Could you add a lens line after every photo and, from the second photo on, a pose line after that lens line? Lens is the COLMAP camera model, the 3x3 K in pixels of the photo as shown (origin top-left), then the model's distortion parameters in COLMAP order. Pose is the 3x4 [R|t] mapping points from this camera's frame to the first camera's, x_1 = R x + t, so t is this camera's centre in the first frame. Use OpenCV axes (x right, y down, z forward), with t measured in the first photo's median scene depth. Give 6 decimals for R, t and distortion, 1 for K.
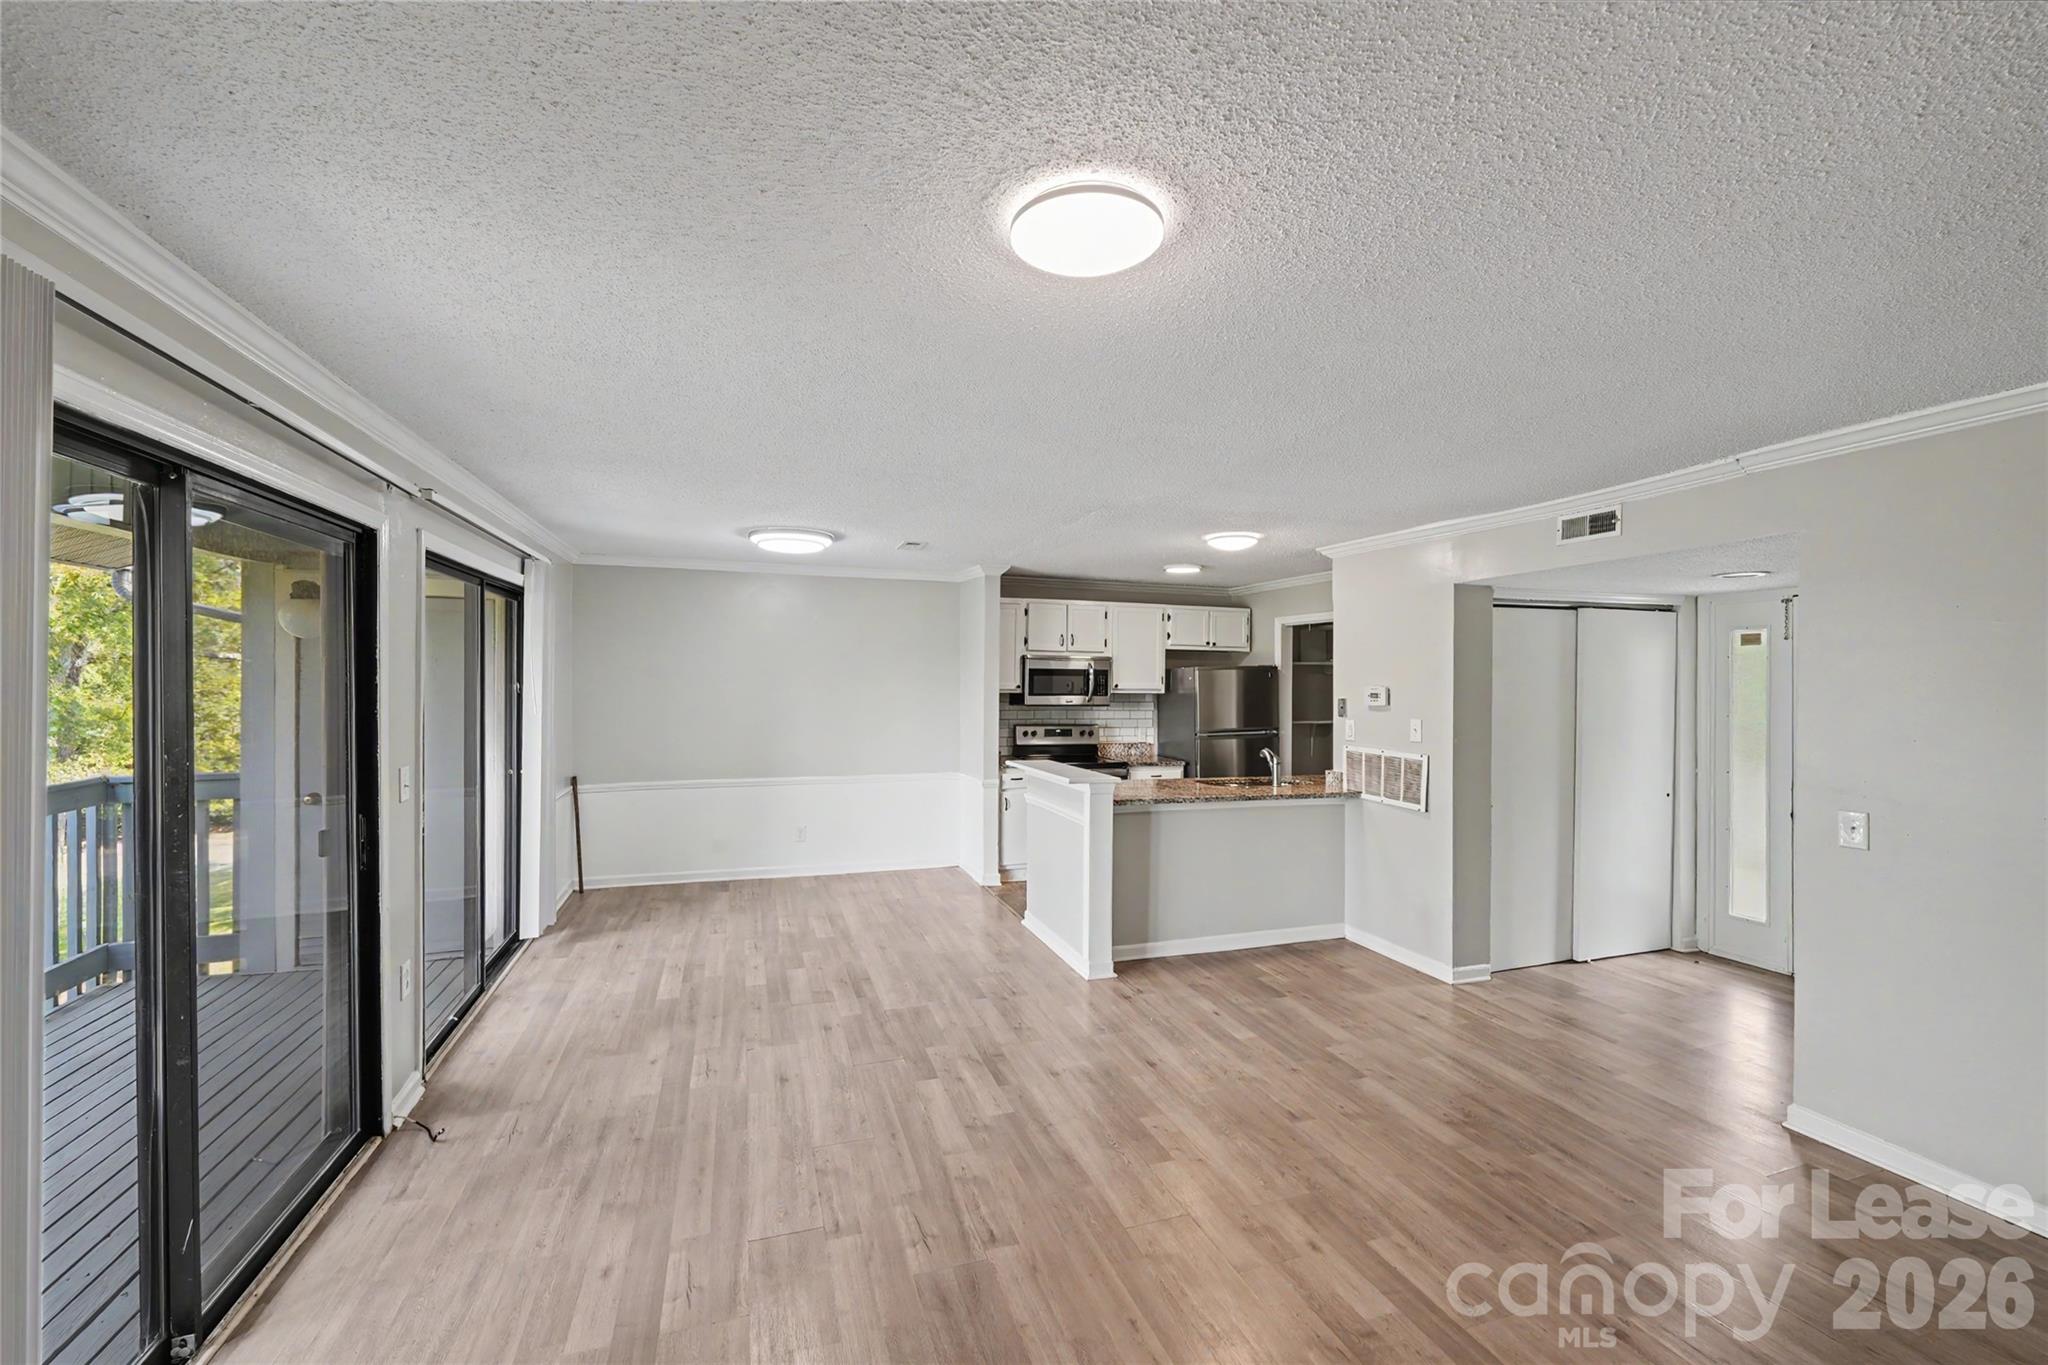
lens RADIAL K [[816.8, 0, 1022.4], [0, 816.8, 691.5], [0, 0, 1]] dist [0.000596, -0.000068]
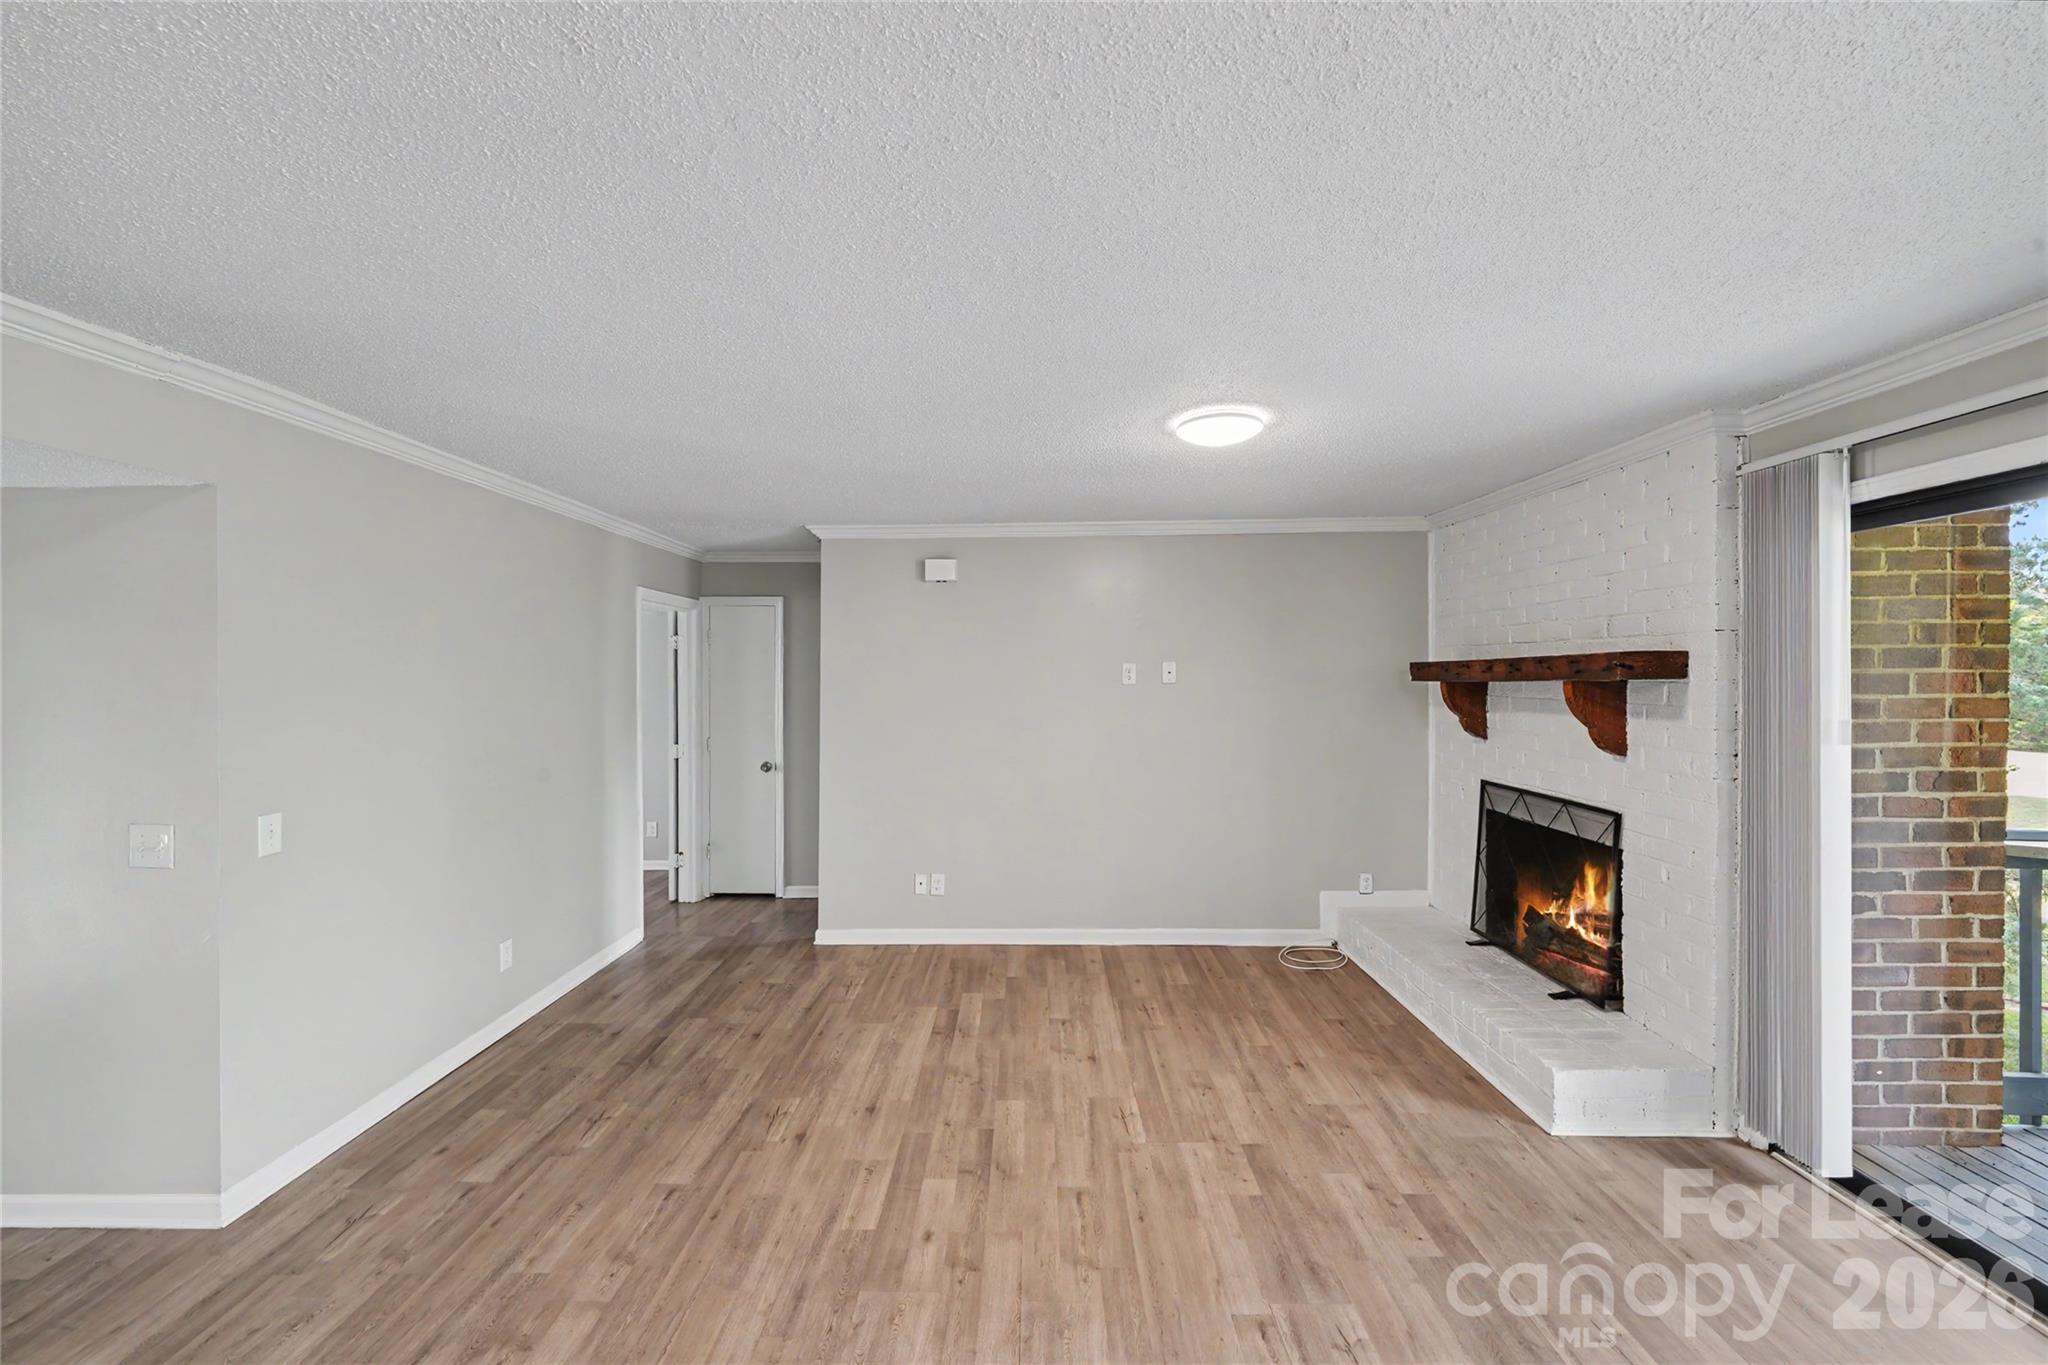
lens RADIAL K [[837.4, 0, 1009.1], [0, 837.4, 681.8], [0, 0, 1]] dist [0.003772, -0.001579]
pose [[-0.938375, -0.006482, 0.345557, -0.038915], [0.000372, 0.999805, 0.019766, -0.009549], [-0.345618, 0.018676, -0.938189, 0.850653]]
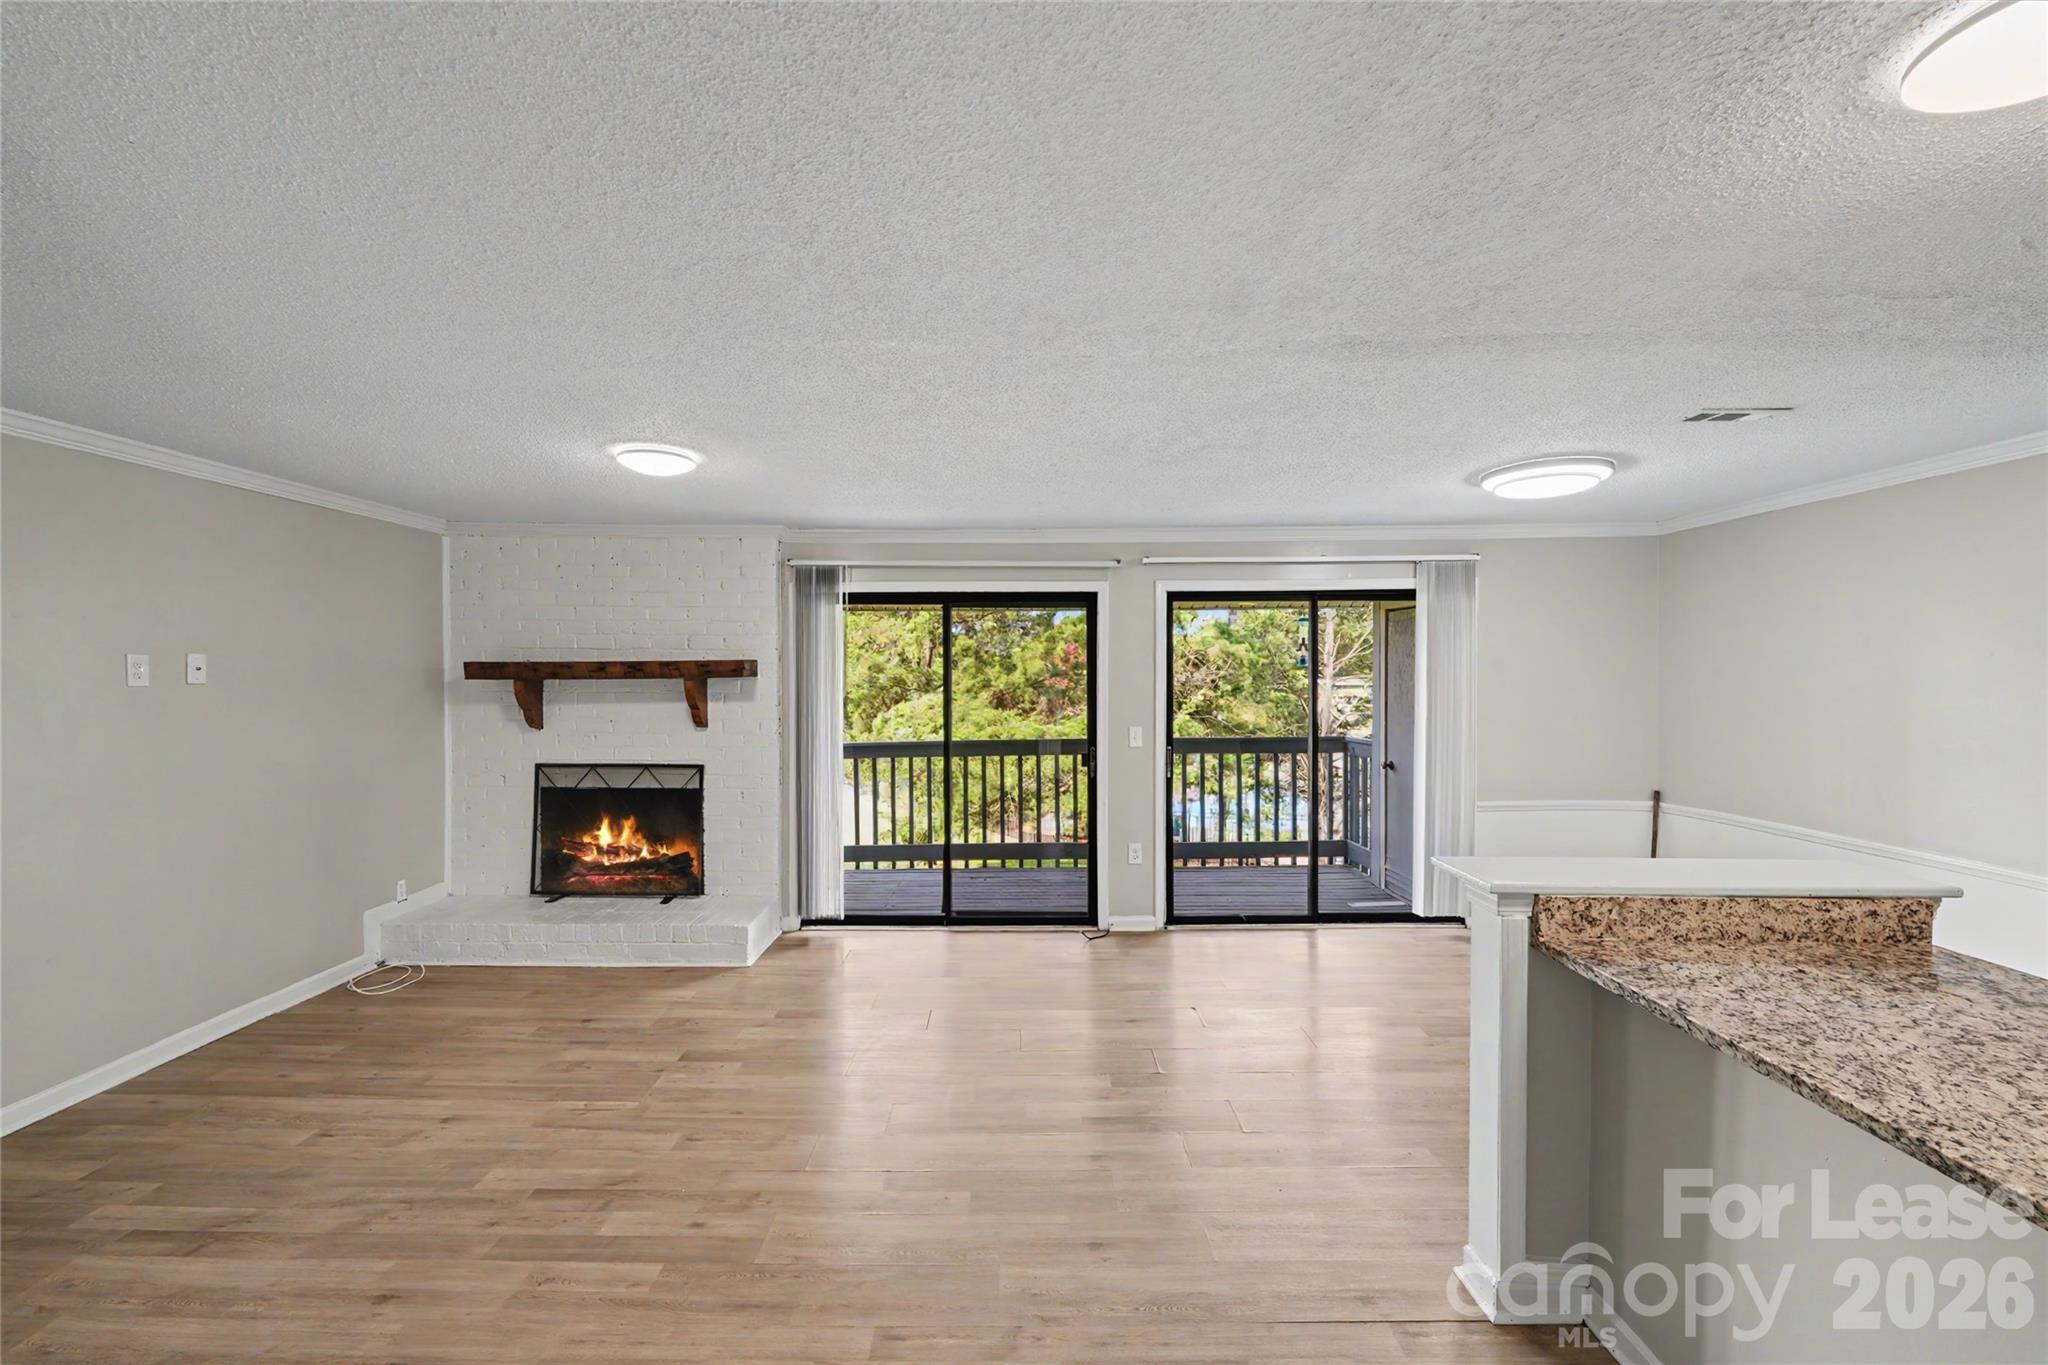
lens RADIAL K [[837.4, 0, 1018.2], [0, 837.4, 683.6], [0, 0, 1]] dist [0.003772, -0.001579]
pose [[-0.324700, 0.002353, -0.945814, 0.537700], [-0.013548, 0.999883, 0.007138, -0.003265], [0.945720, 0.015132, -0.324630, 0.756026]]
